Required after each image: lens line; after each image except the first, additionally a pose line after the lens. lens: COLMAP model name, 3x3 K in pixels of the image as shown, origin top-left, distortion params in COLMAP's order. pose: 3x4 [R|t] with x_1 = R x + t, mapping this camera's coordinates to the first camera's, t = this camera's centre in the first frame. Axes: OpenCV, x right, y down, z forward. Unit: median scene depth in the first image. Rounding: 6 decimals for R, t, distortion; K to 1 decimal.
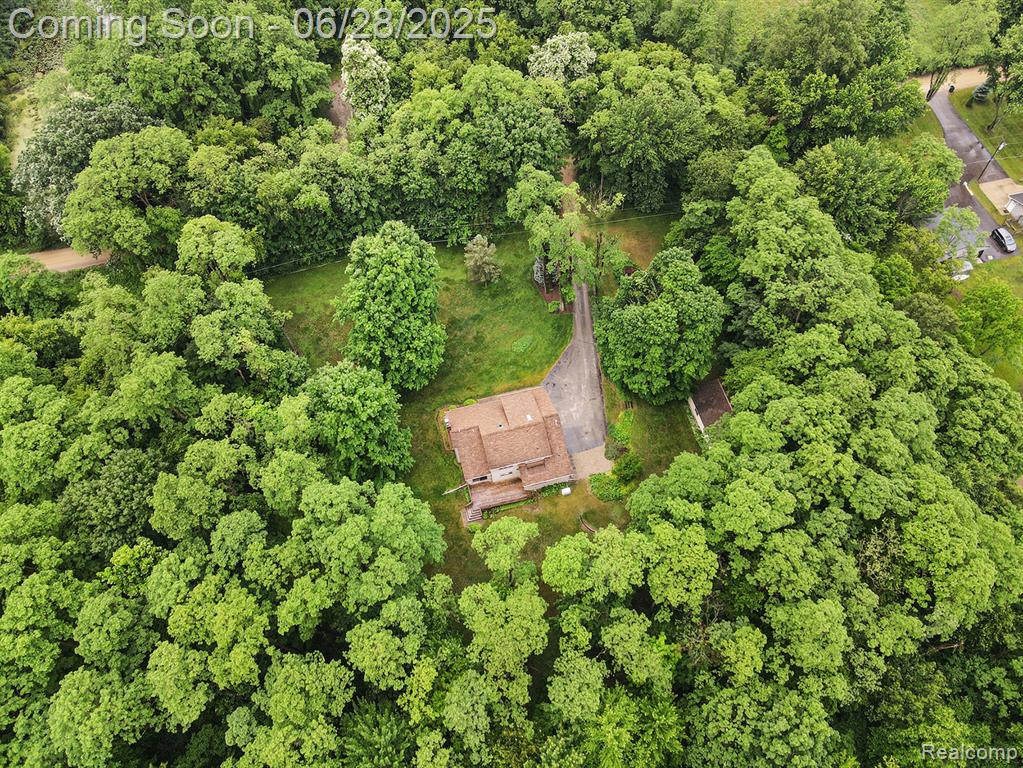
lens RADIAL K [[738.3, 0, 508.4], [0, 738.3, 383.0], [0, 0, 1]] dist [0.008955, 0.003874]
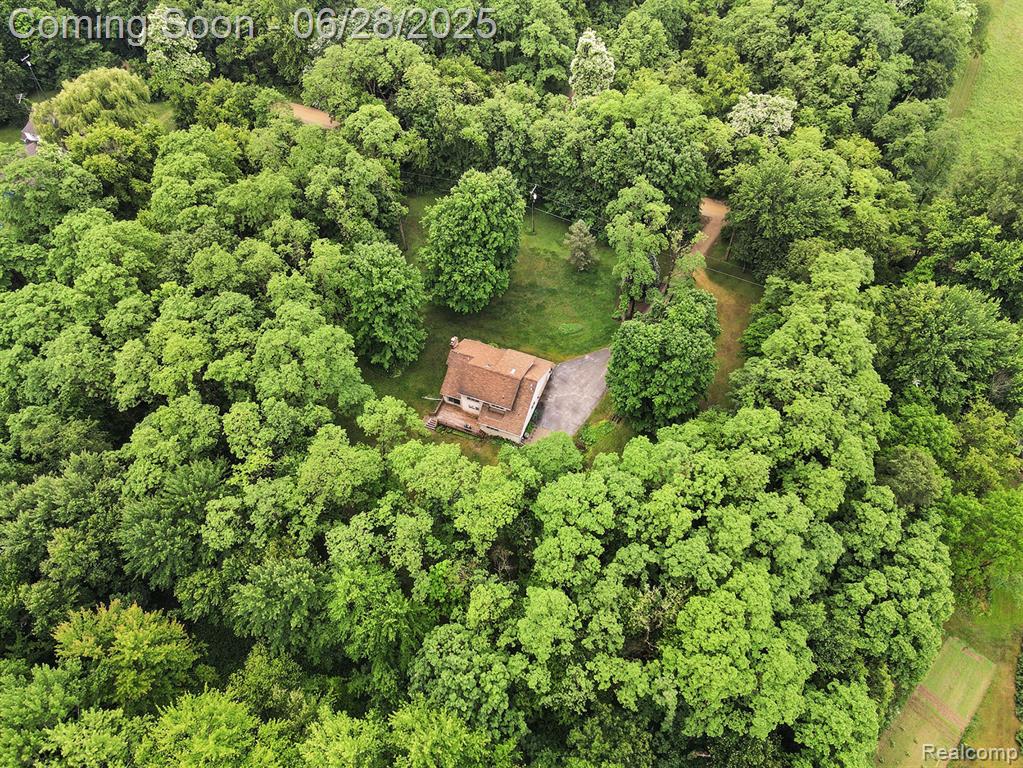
lens RADIAL K [[745.0, 0, 512.6], [0, 745.0, 370.4], [0, 0, 1]] dist [0.000761, 0.027832]
pose [[0.812354, 0.472025, -0.342452, 0.436401], [-0.495260, 0.868461, 0.022219, 0.023600], [0.307894, 0.151553, 0.939273, -0.041344]]
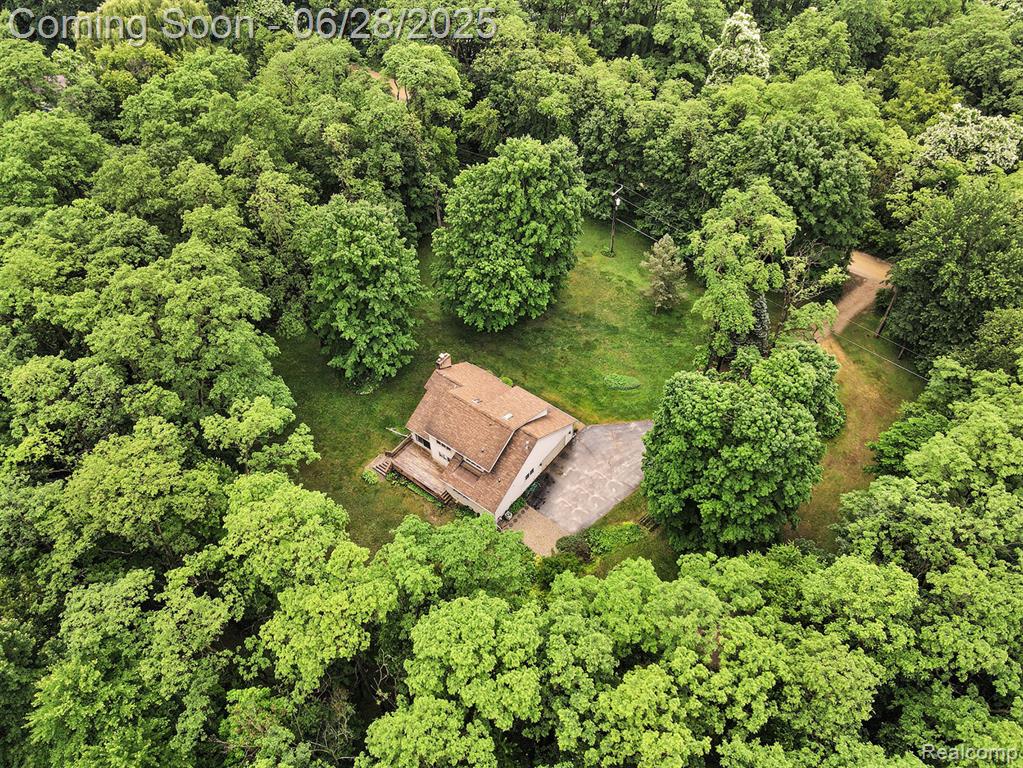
lens RADIAL K [[745.0, 0, 512.6], [0, 745.0, 370.4], [0, 0, 1]] dist [0.000761, 0.027832]
pose [[0.618442, 0.582575, -0.527387, 0.426638], [-0.664828, 0.745693, 0.044113, -0.024798], [0.418968, 0.323340, 0.848479, 0.385360]]
